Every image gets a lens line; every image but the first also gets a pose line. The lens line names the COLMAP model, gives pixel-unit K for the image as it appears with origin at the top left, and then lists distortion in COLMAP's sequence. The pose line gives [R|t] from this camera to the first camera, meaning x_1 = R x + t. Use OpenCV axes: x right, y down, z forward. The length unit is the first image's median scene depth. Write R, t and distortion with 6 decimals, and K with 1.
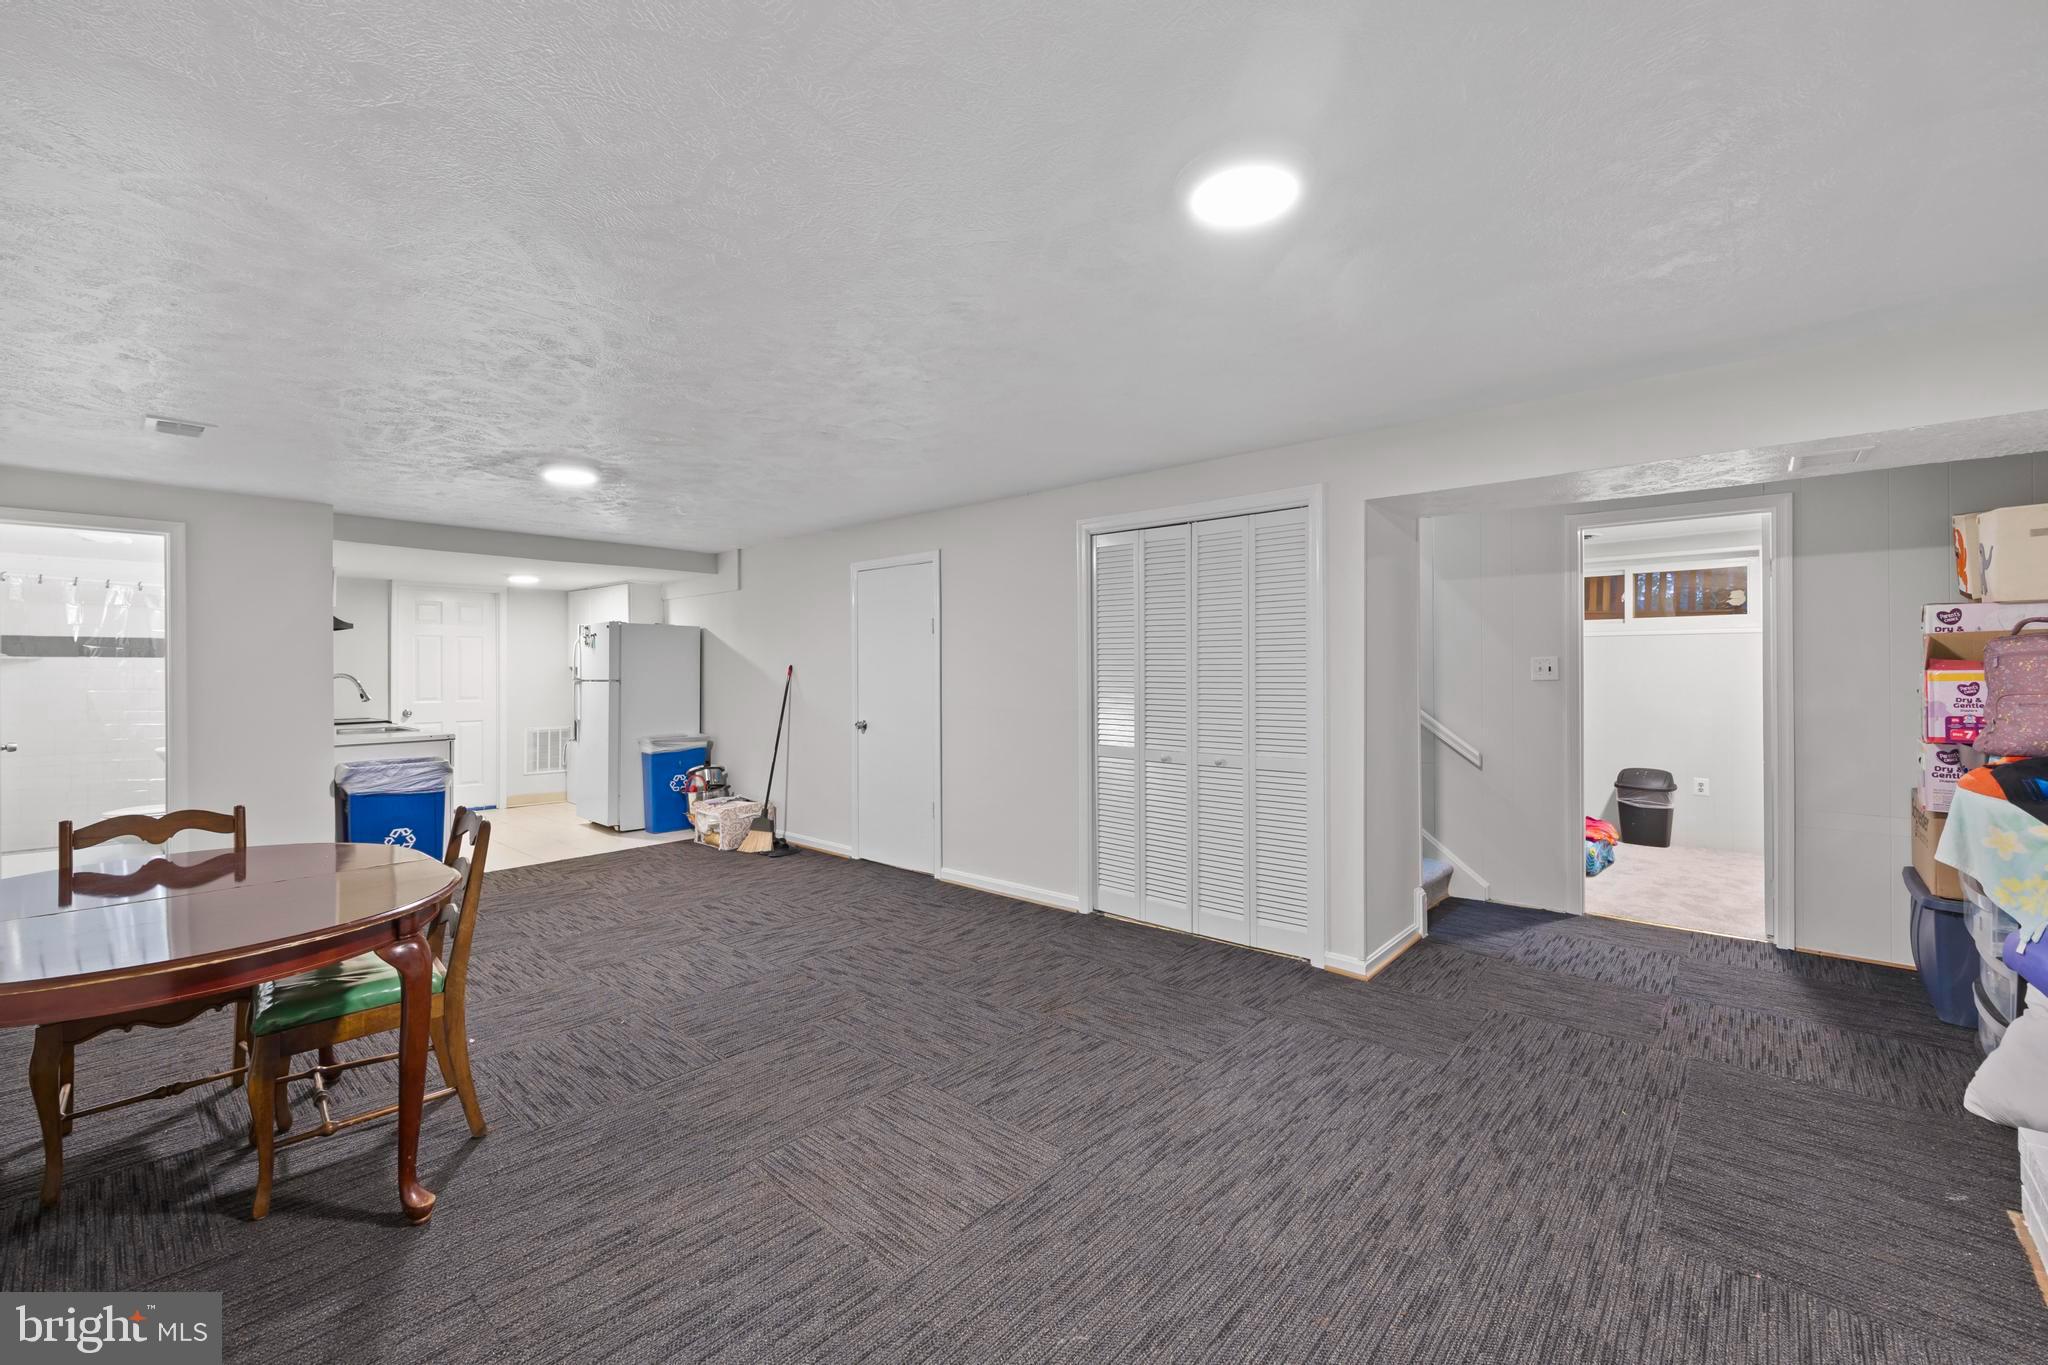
lens RADIAL K [[826.8, 0, 1034.8], [0, 826.8, 666.2], [0, 0, 1]] dist [-0.003077, -0.000098]
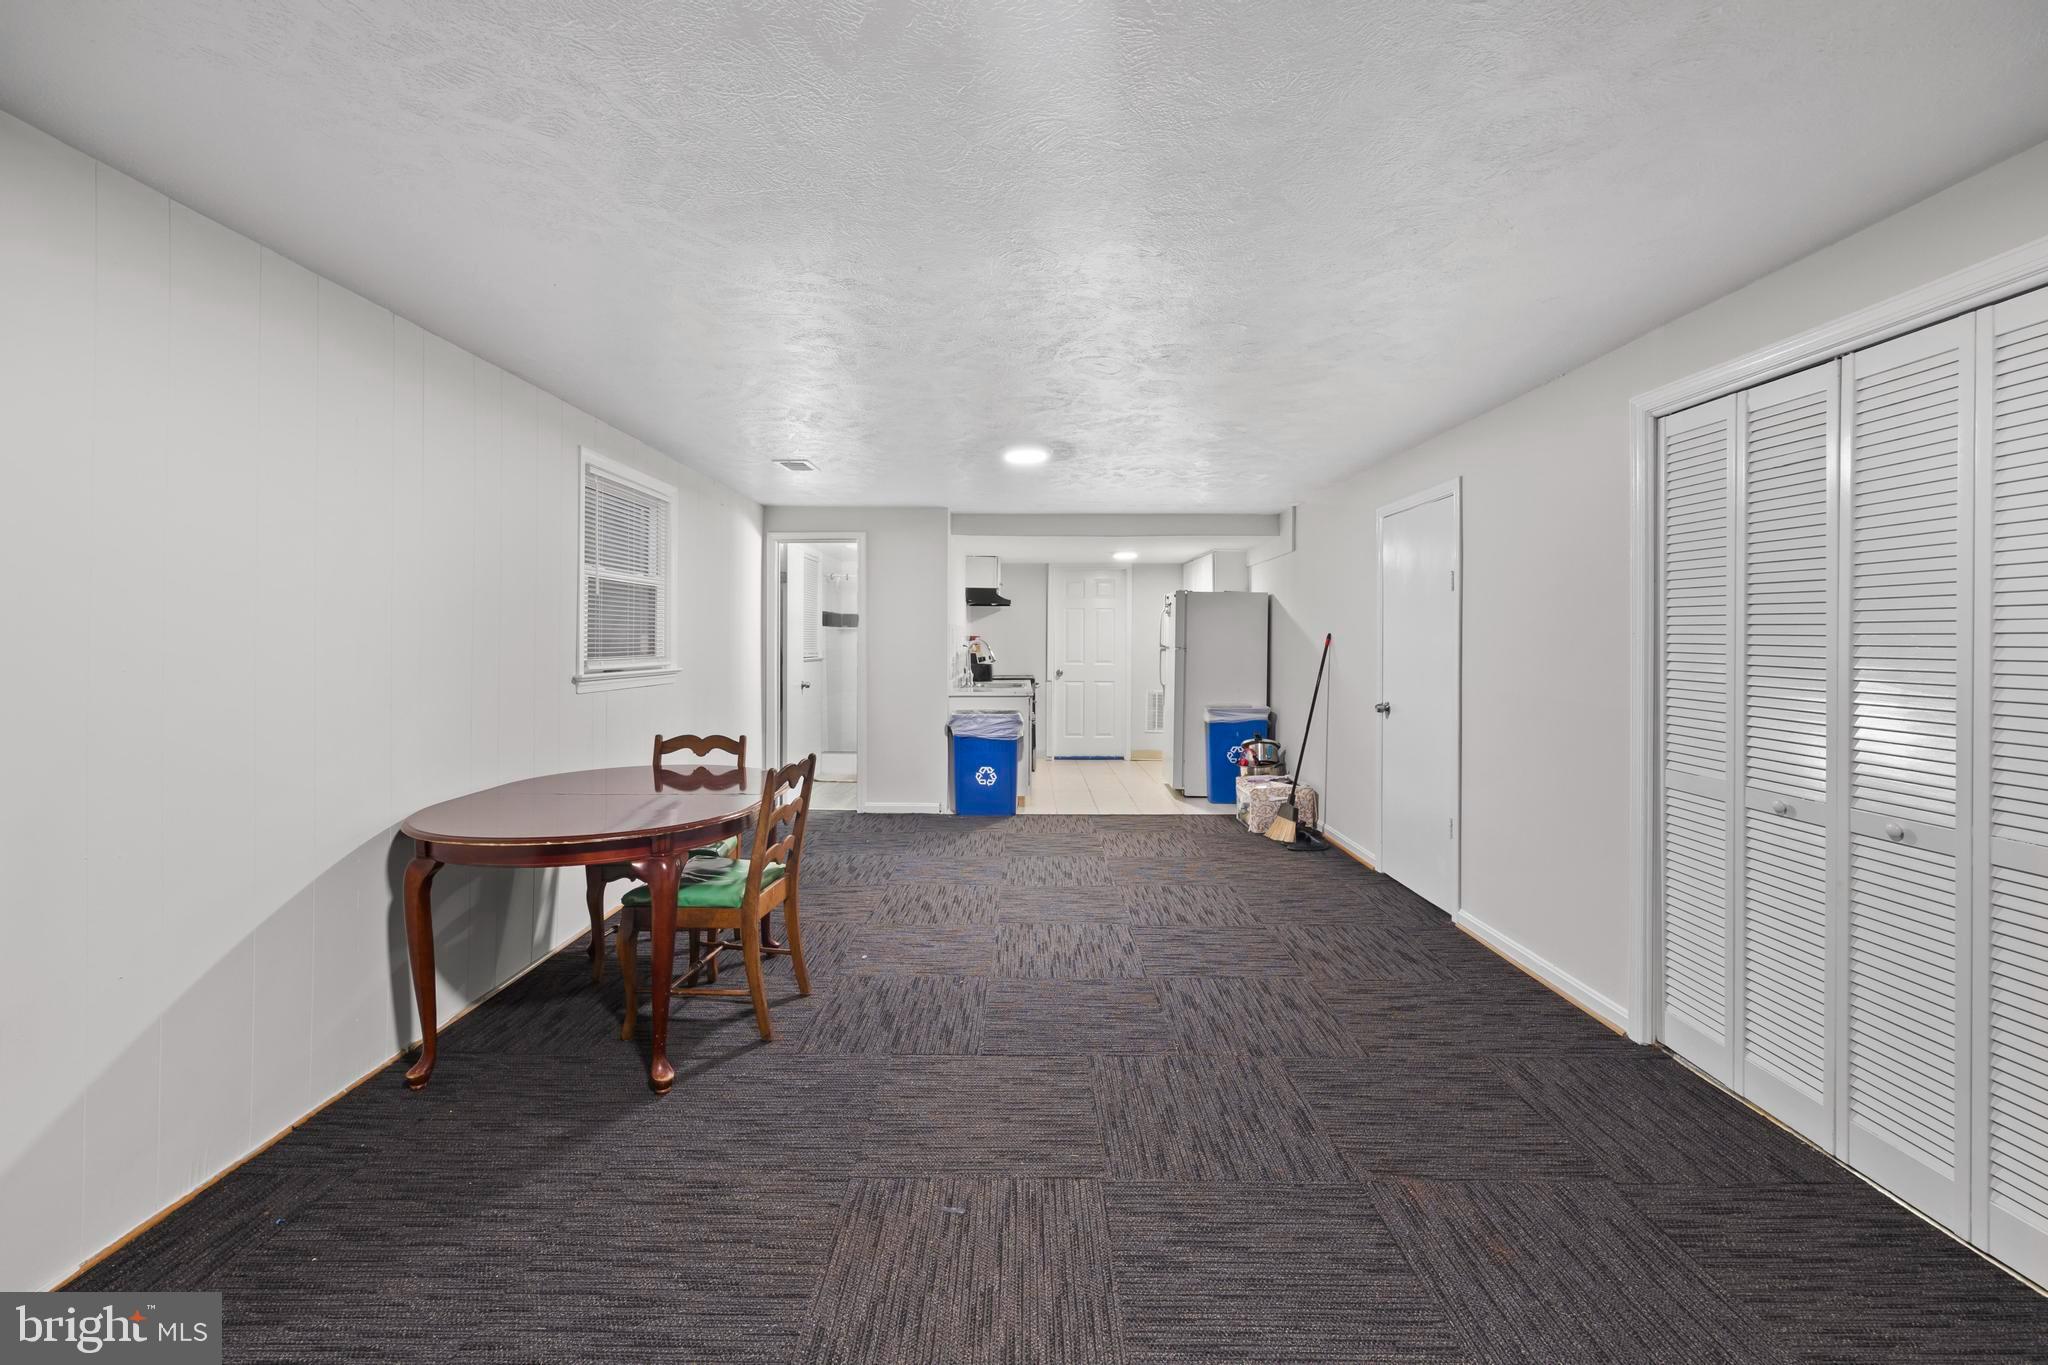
lens RADIAL K [[837.4, 0, 1023.4], [0, 837.4, 635.6], [0, 0, 1]] dist [-0.008400, 0.000520]
pose [[0.655868, 0.003292, -0.754868, 0.233978], [-0.002586, 0.999994, 0.002114, -0.000396], [0.754871, 0.000565, 0.655873, 0.266352]]
